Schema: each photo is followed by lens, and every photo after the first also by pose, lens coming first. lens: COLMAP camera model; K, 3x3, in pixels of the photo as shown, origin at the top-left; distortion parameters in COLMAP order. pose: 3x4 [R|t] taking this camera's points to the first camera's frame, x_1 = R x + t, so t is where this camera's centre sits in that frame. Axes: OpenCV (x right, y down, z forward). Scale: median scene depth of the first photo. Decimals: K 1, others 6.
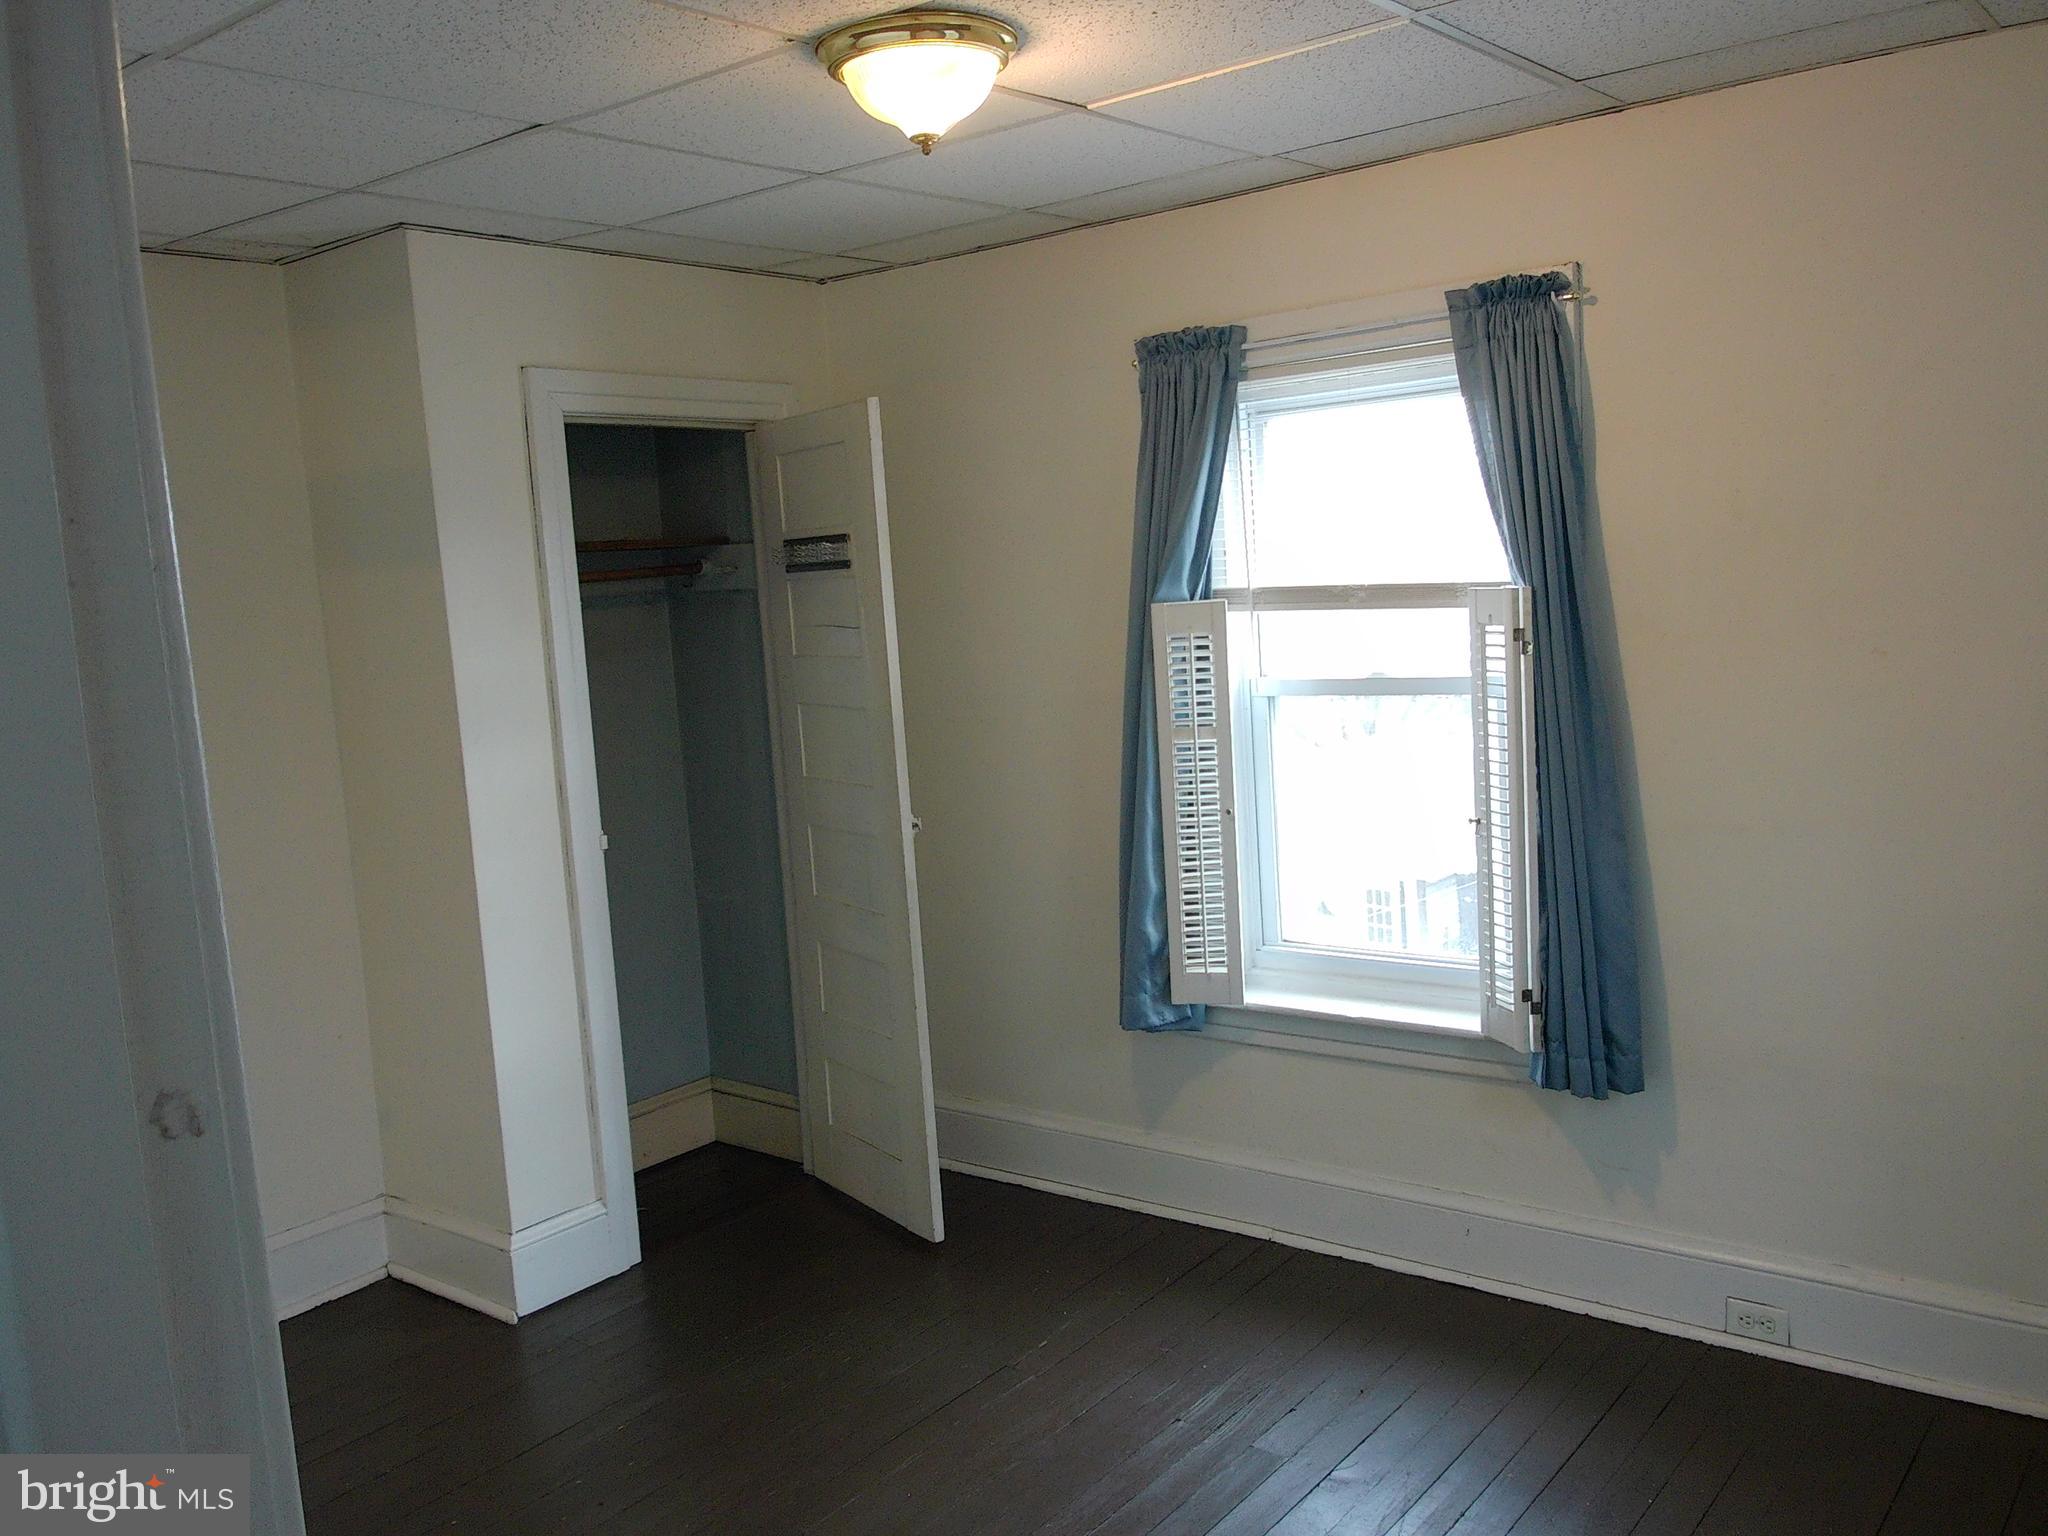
lens RADIAL K [[1700.1, 0, 1026.3], [0, 1700.1, 767.1], [0, 0, 1]] dist [0.016088, -0.010611]
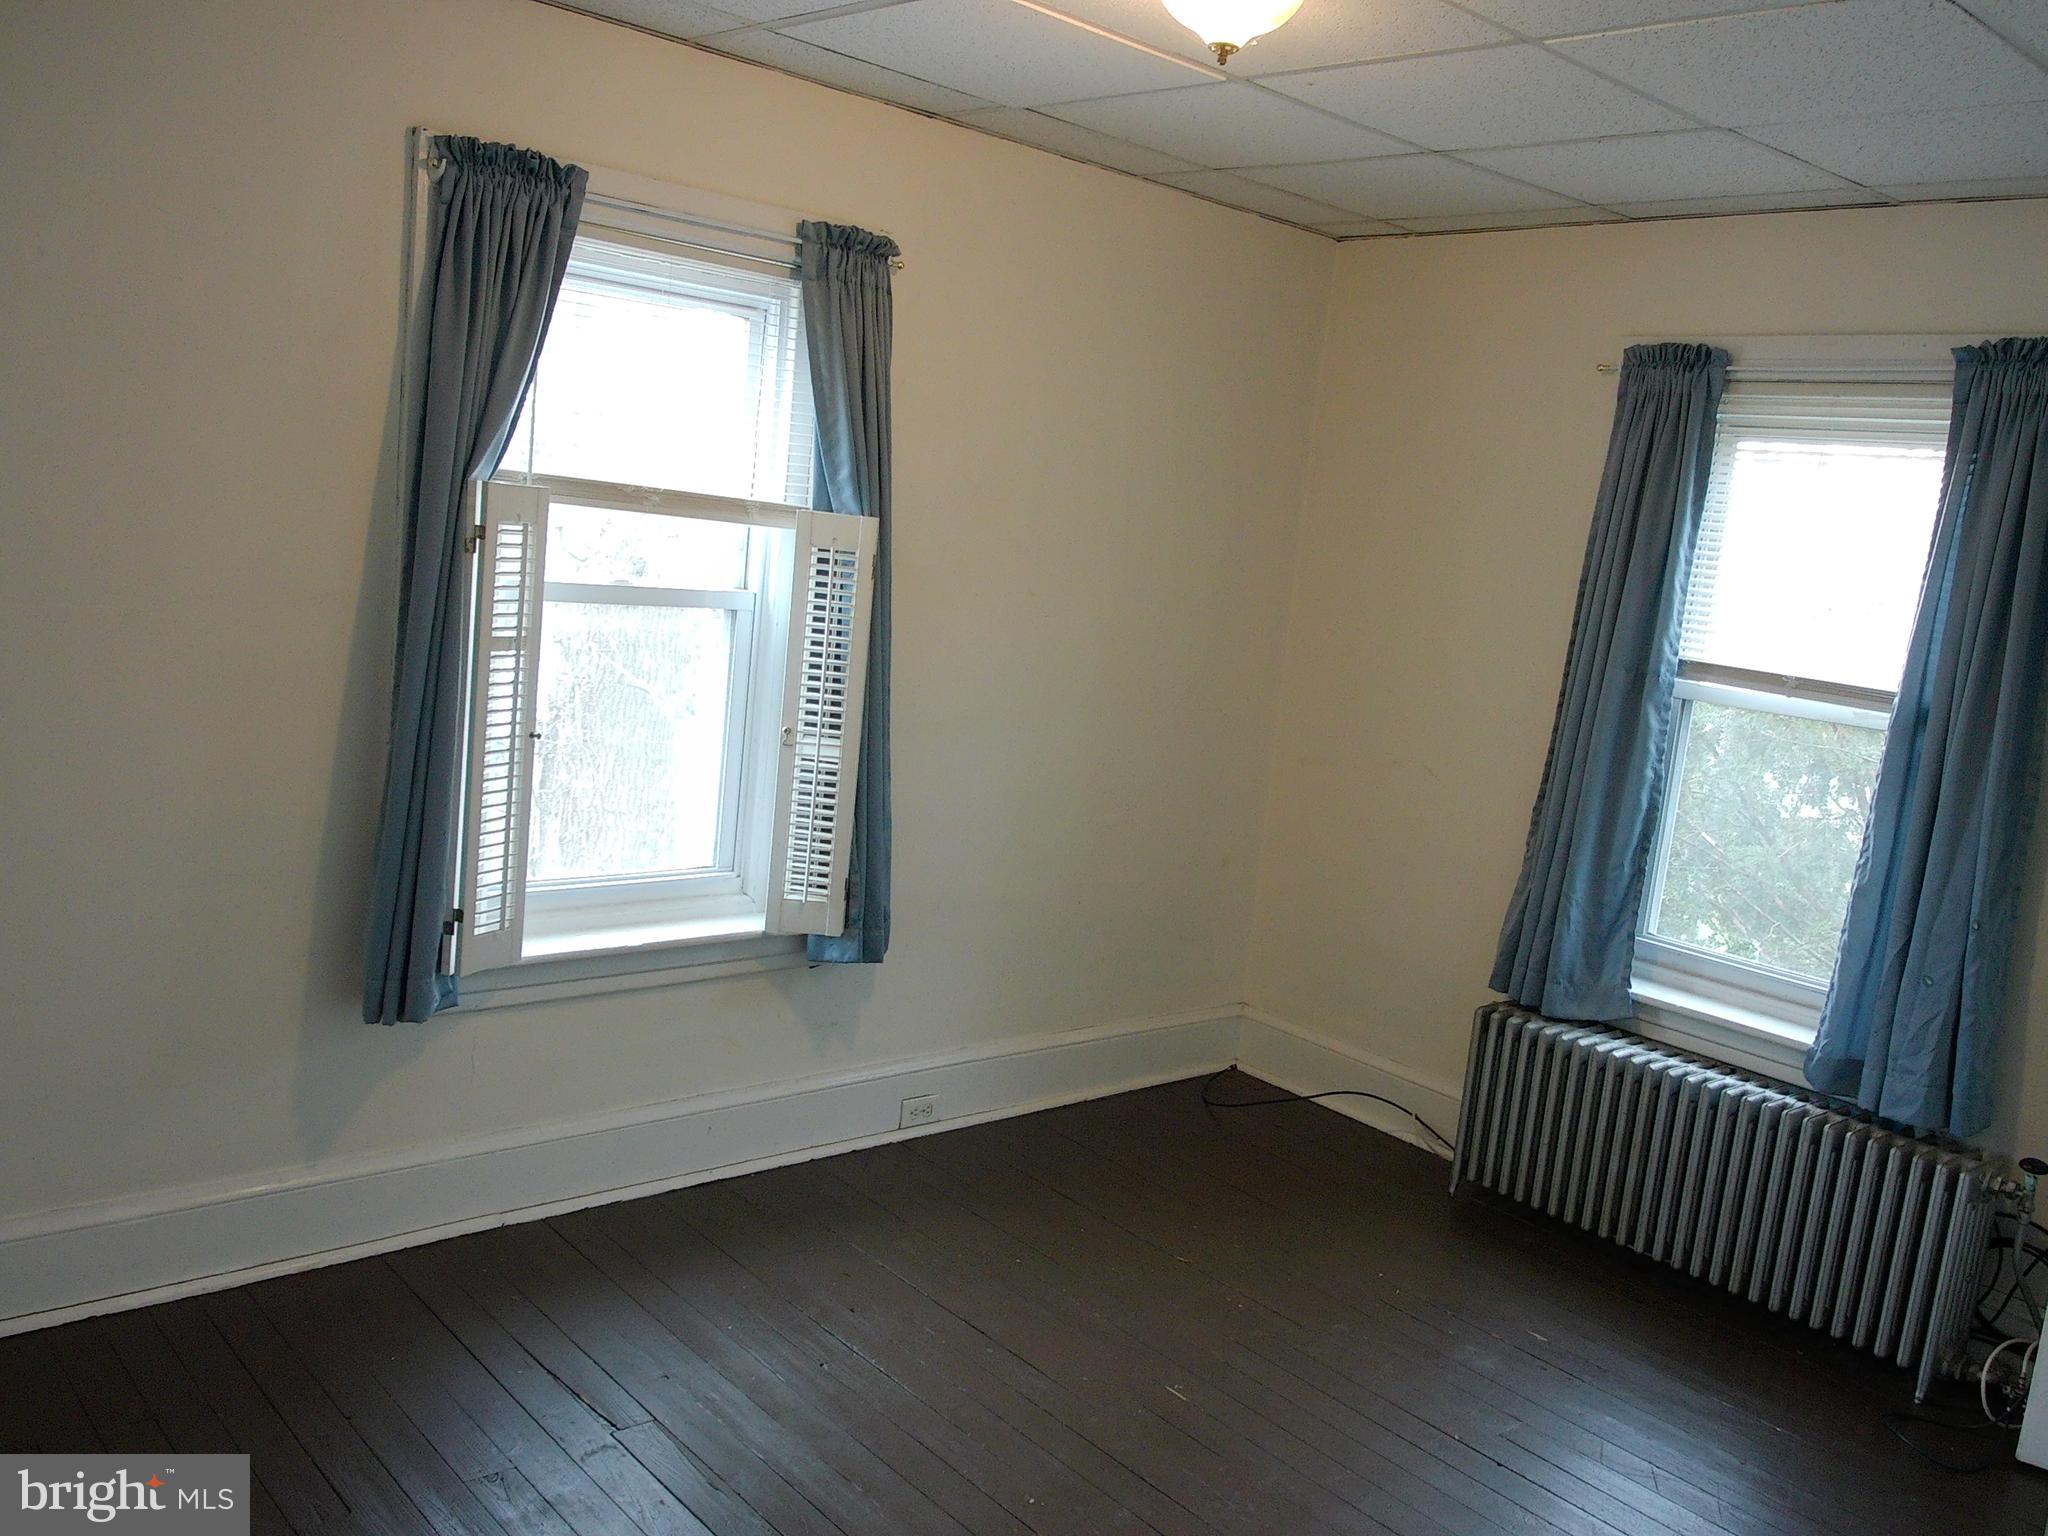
lens RADIAL K [[1700.1, 0, 1025.8], [0, 1700.1, 768.8], [0, 0, 1]] dist [0.016088, -0.010611]
pose [[0.156130, -0.064879, 0.985603, -0.700857], [0.006486, 0.997886, 0.064660, -0.011081], [-0.987715, -0.003703, 0.156221, 0.636662]]
